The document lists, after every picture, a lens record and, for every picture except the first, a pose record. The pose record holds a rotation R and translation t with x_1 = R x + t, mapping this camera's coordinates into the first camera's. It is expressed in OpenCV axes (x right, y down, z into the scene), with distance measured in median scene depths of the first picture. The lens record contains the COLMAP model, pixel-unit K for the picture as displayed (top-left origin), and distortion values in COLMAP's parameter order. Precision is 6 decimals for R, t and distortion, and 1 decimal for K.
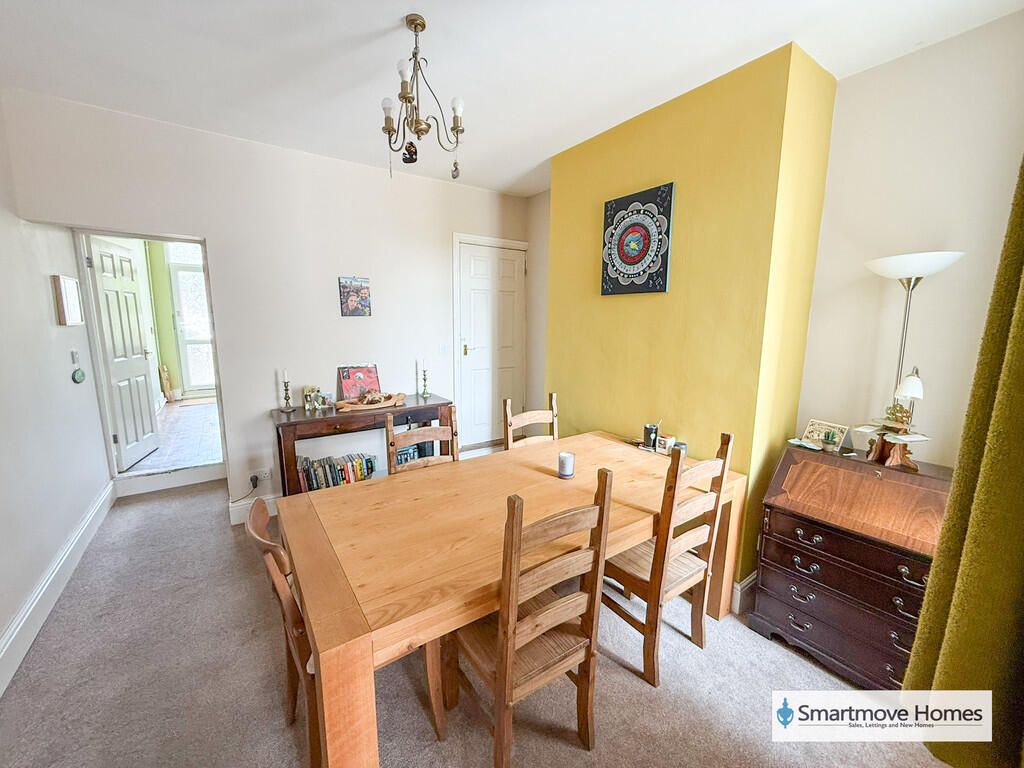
lens RADIAL K [[410.1, 0, 509.8], [0, 410.1, 384.3], [0, 0, 1]] dist [-0.001596, -0.000381]
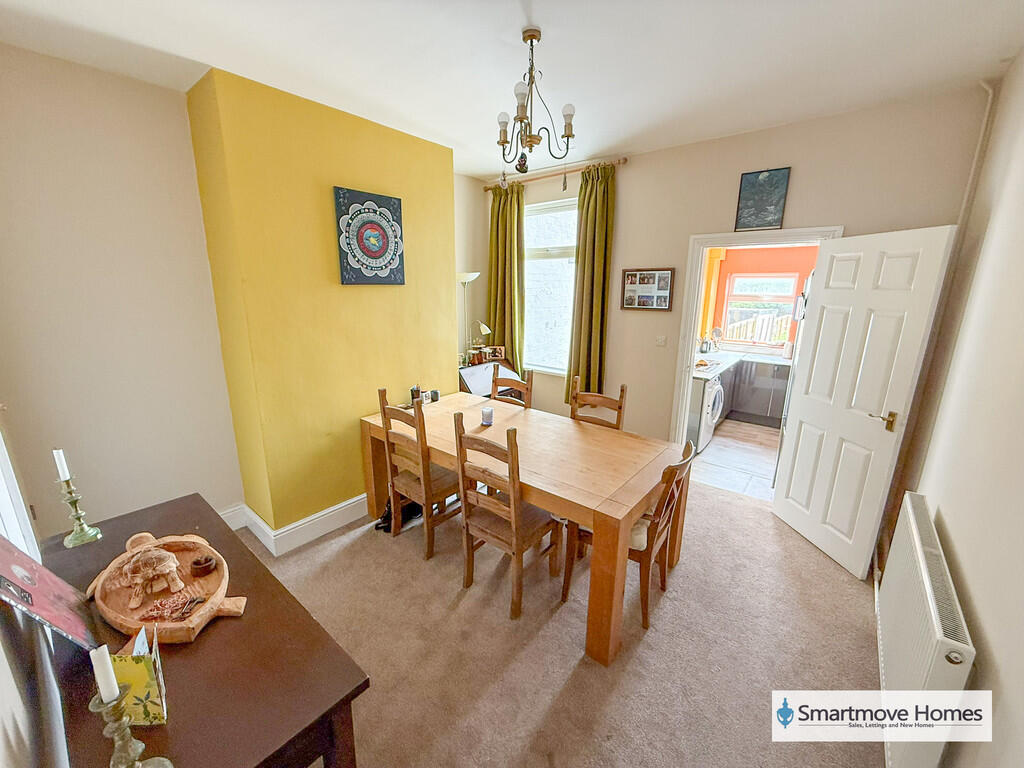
lens RADIAL K [[410.1, 0, 509.0], [0, 410.1, 382.0], [0, 0, 1]] dist [-0.001596, -0.000381]
pose [[-0.259710, -0.226279, 0.938802, -0.927905], [0.151326, 0.950613, 0.270989, -0.222949], [-0.953756, 0.212444, -0.212641, 0.973952]]
